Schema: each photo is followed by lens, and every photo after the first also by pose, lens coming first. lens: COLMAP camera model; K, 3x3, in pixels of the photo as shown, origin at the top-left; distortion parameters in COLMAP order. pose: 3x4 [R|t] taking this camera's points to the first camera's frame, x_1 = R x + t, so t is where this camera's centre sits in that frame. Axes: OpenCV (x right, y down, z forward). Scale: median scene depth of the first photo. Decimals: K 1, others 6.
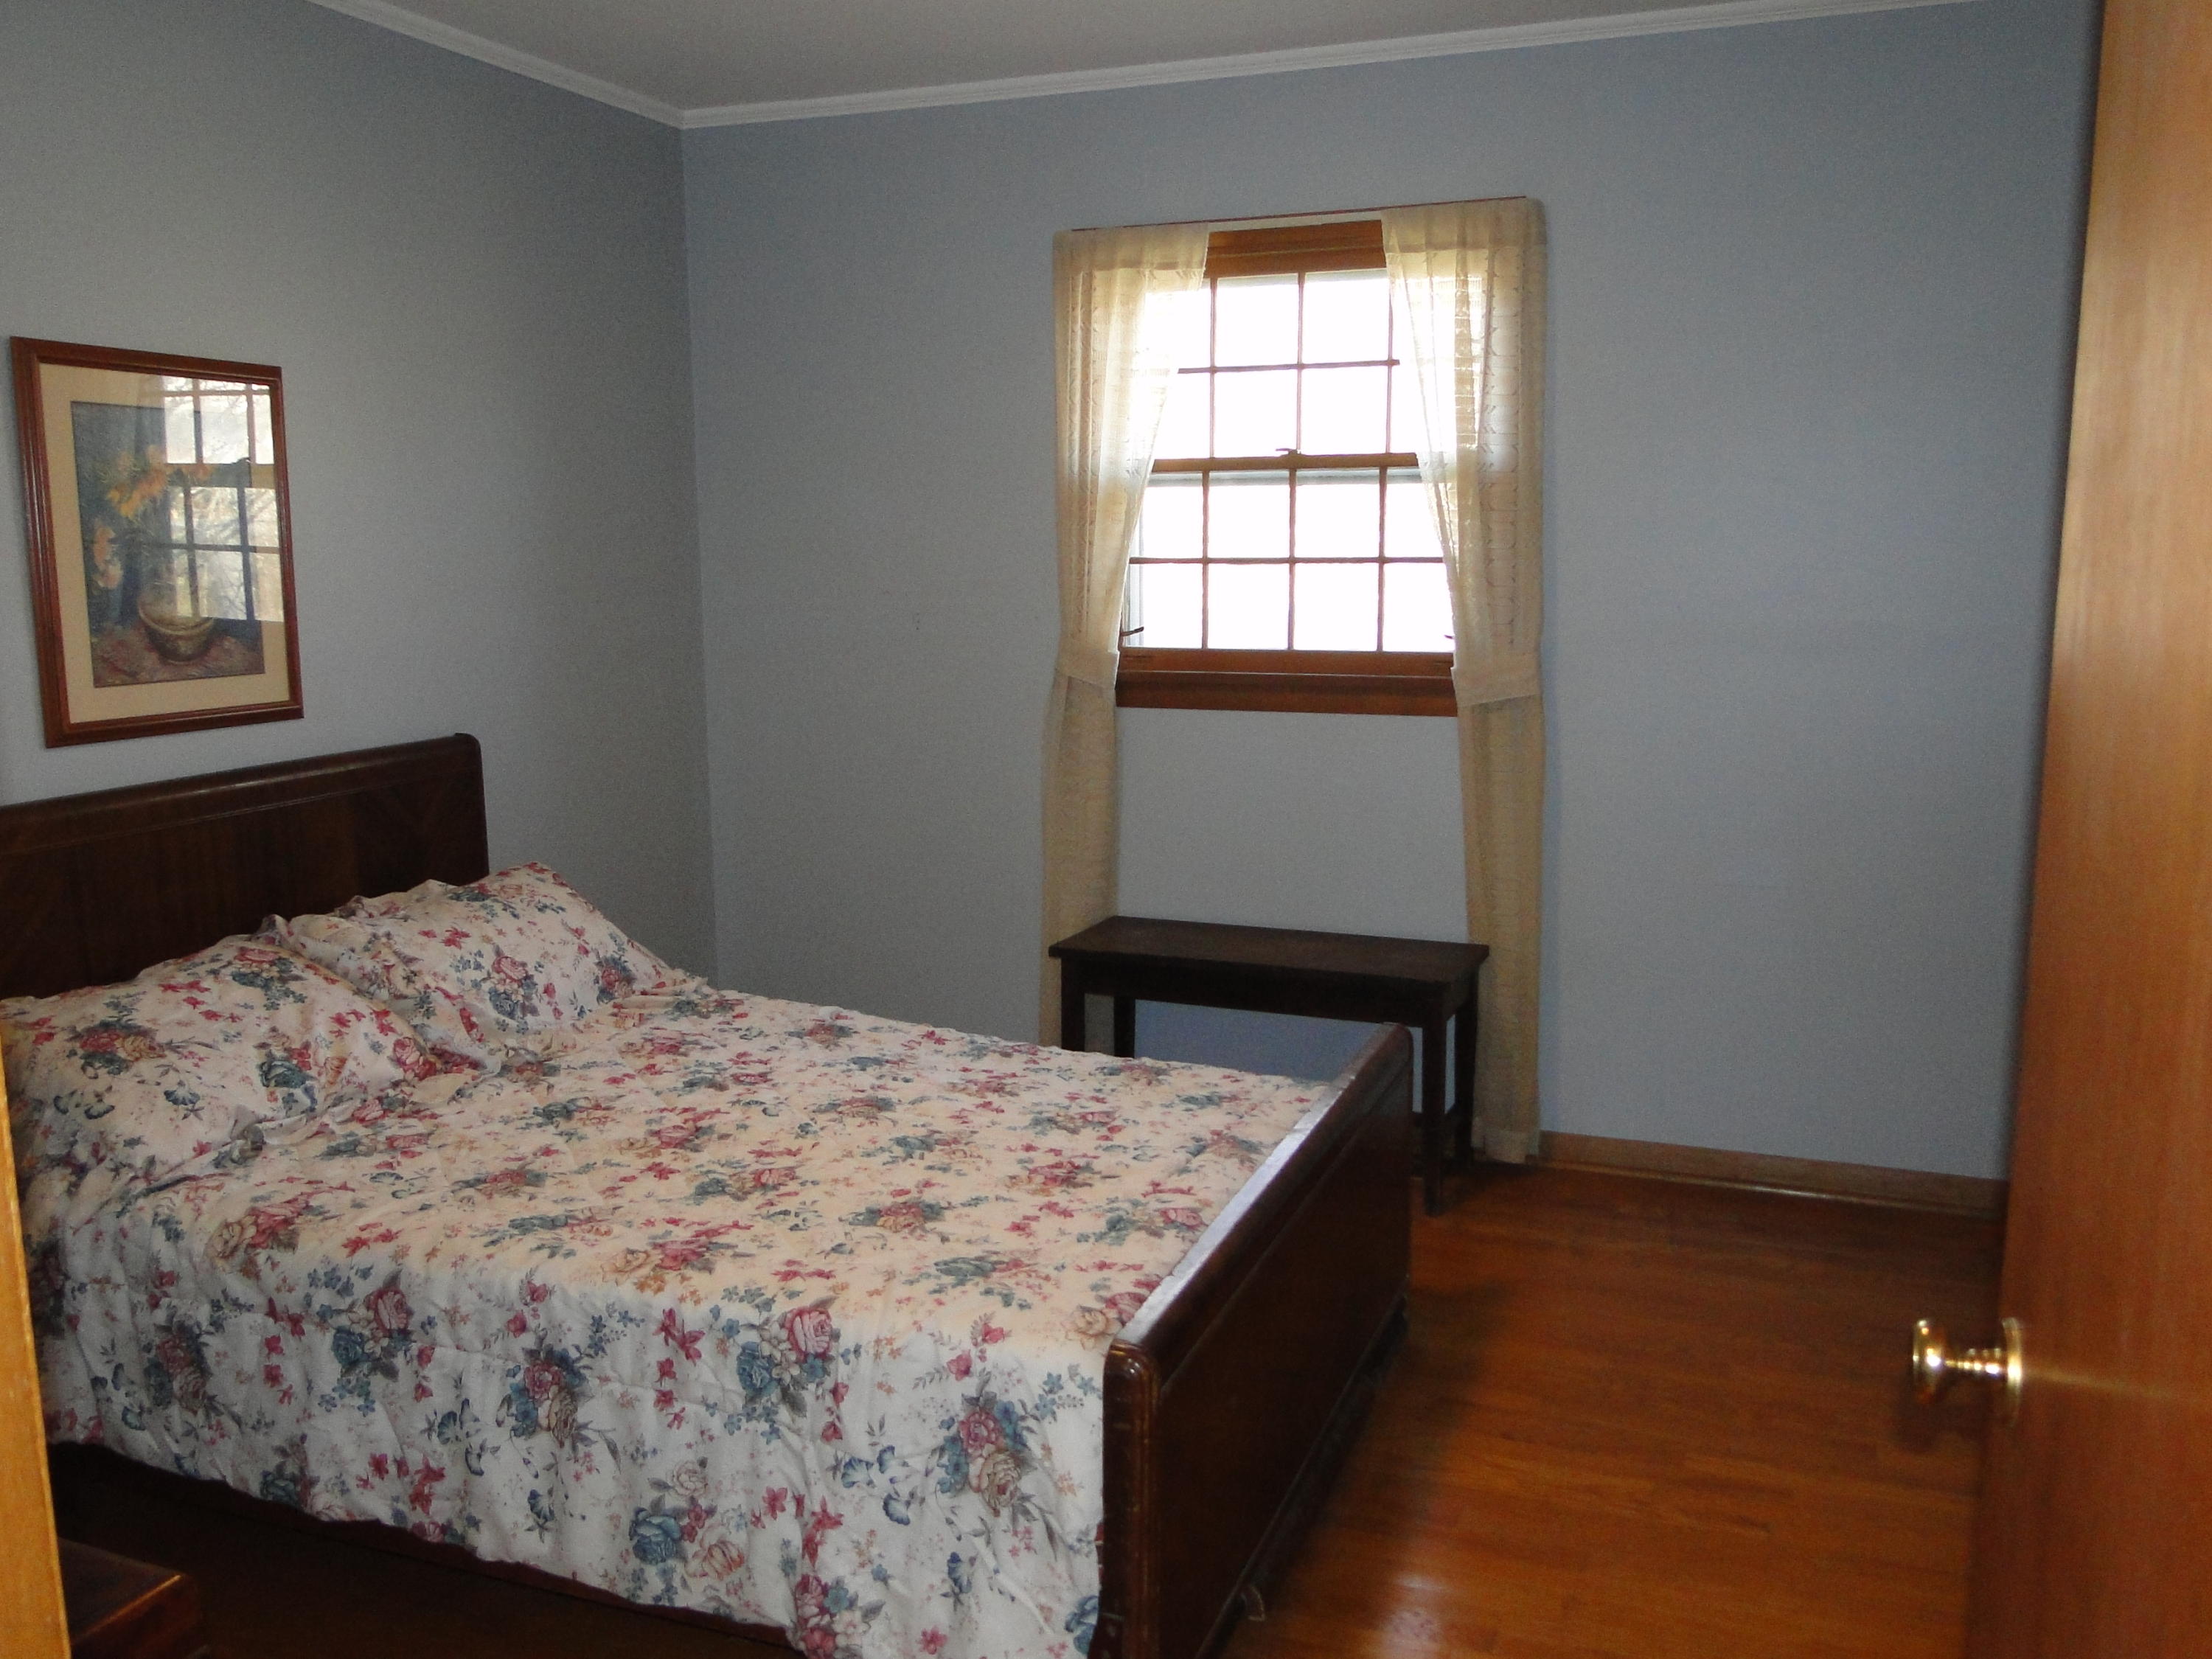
lens RADIAL K [[1844.6, 0, 1106.0], [0, 1844.6, 829.5], [0, 0, 1]] dist [0.014090, -0.000081]
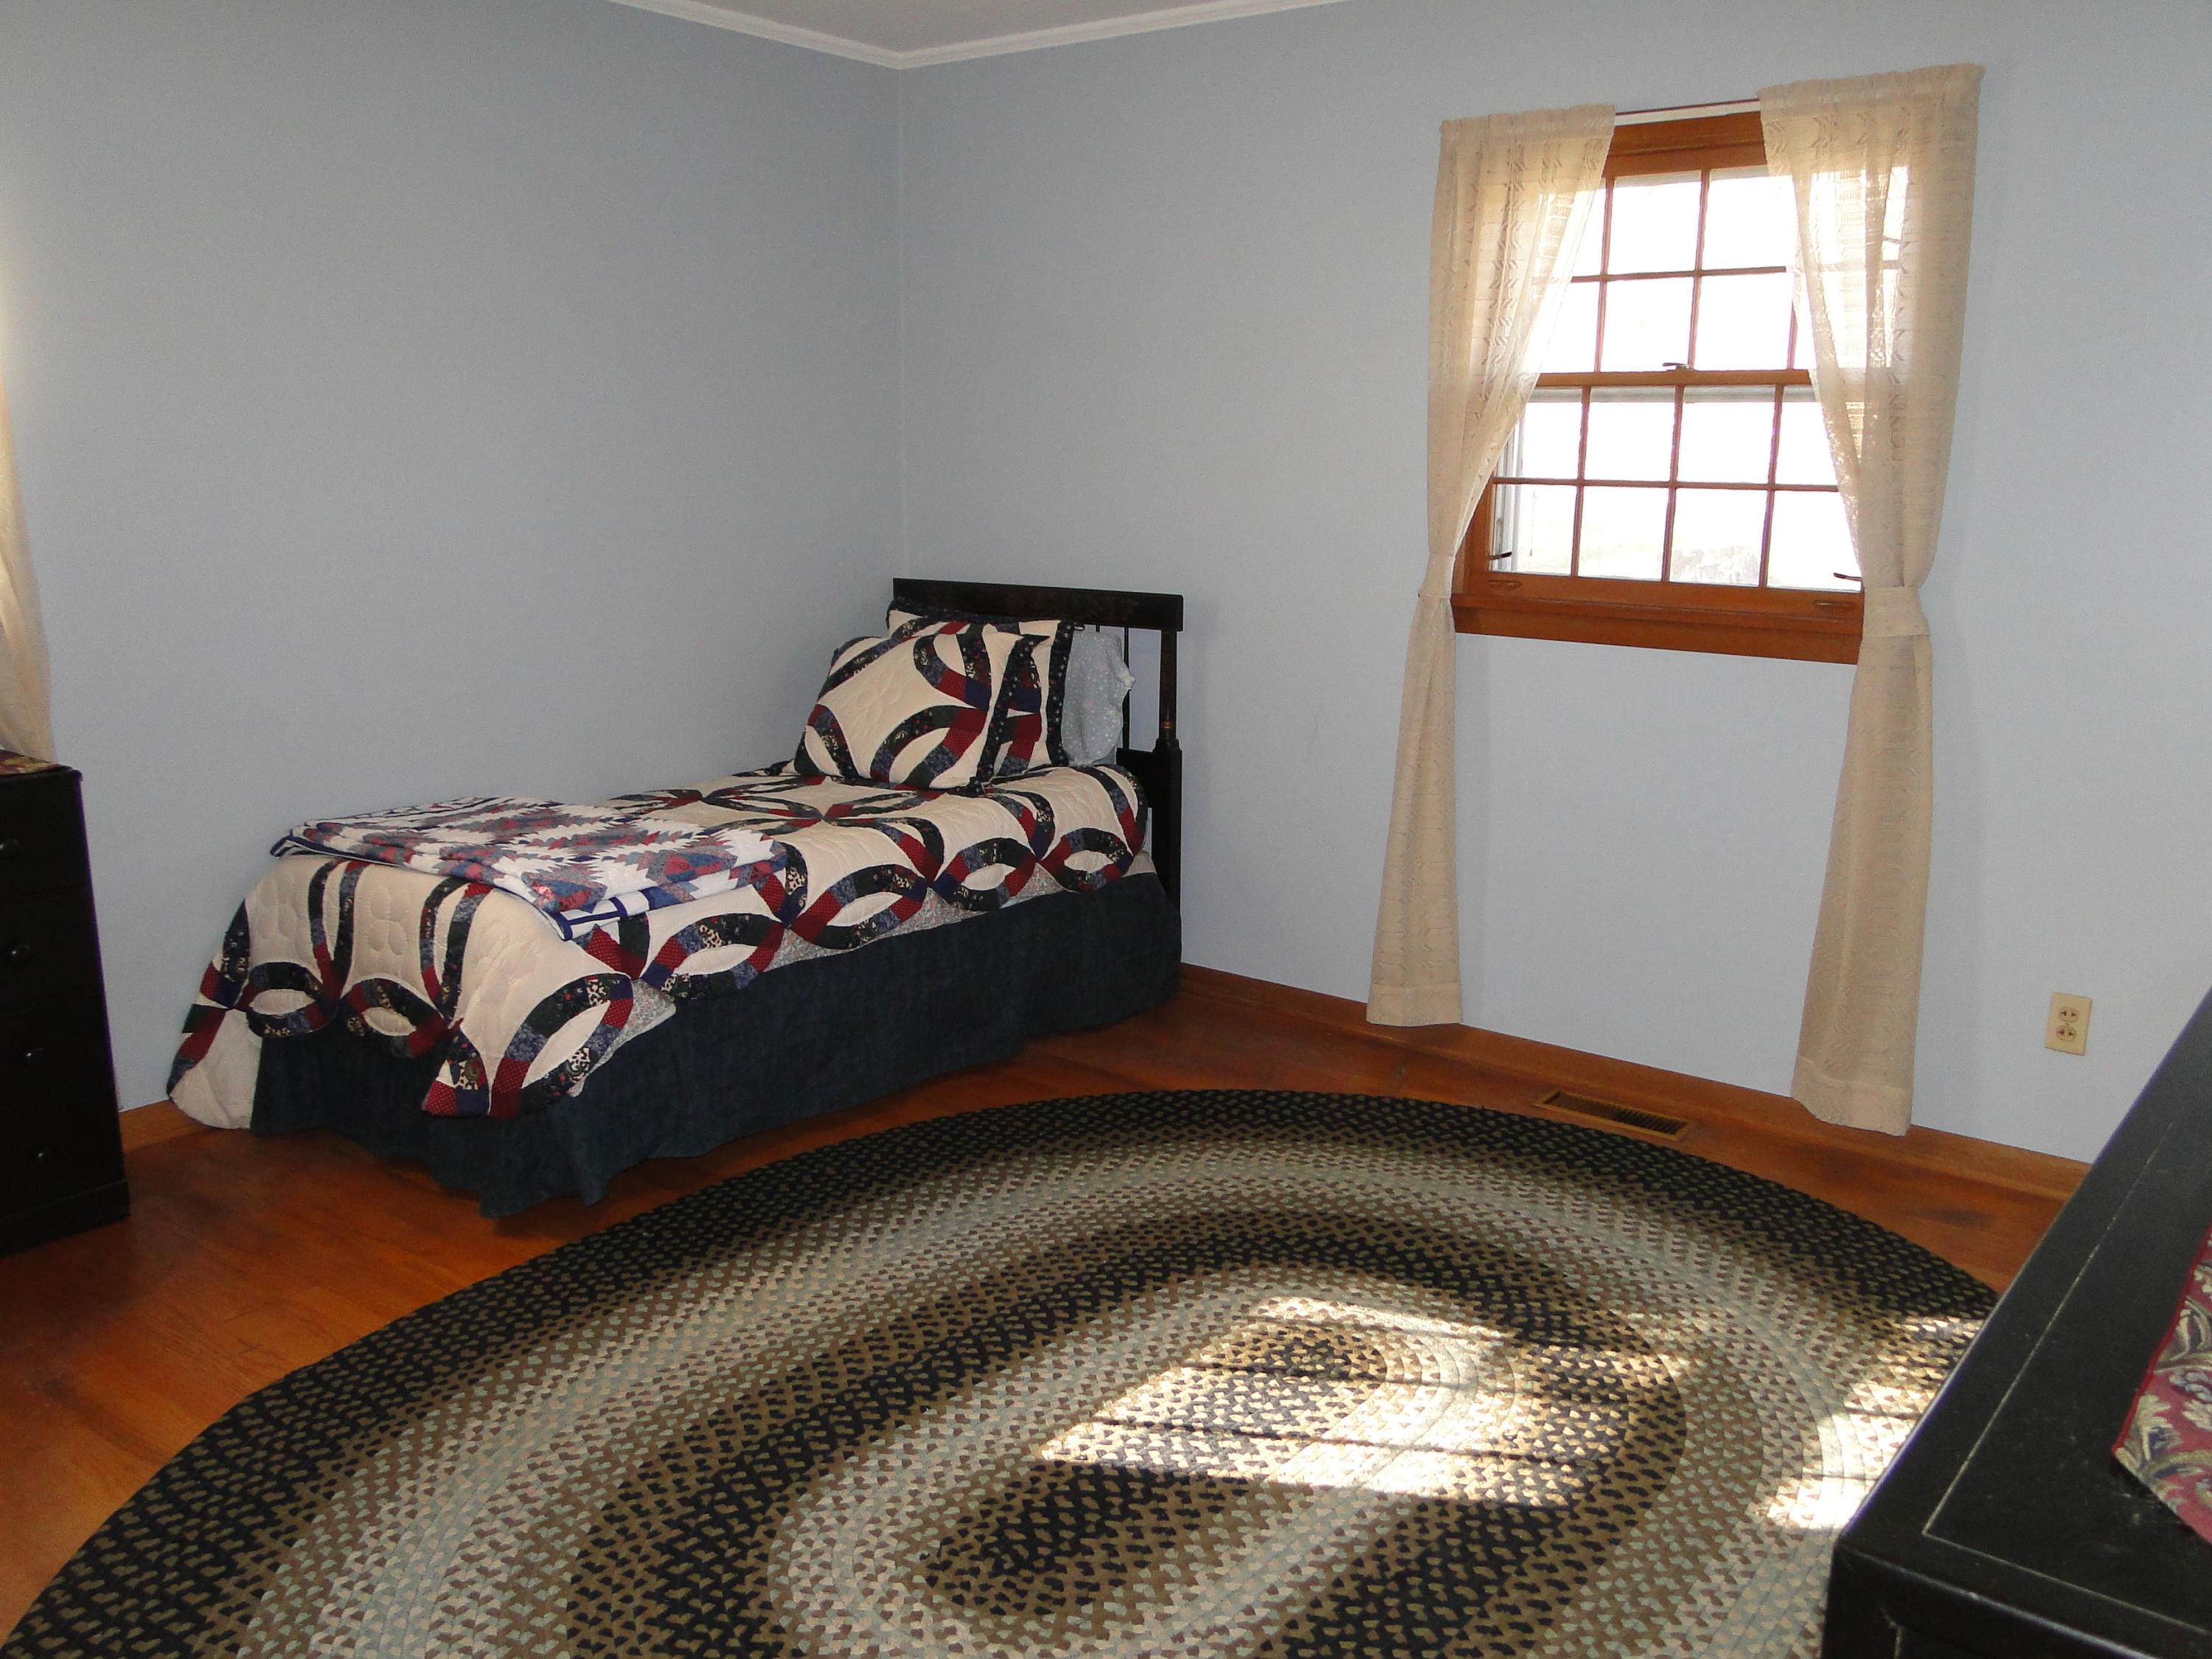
lens RADIAL K [[2008.0, 0, 1106.0], [0, 2008.0, 829.5], [0, 0, 1]] dist [0.022173, 0.006541]
pose [[0.947543, 0.081587, -0.309039, 0.158662], [-0.072849, 0.996551, 0.039732, 0.008451], [0.311215, -0.015134, 0.950219, -0.057801]]
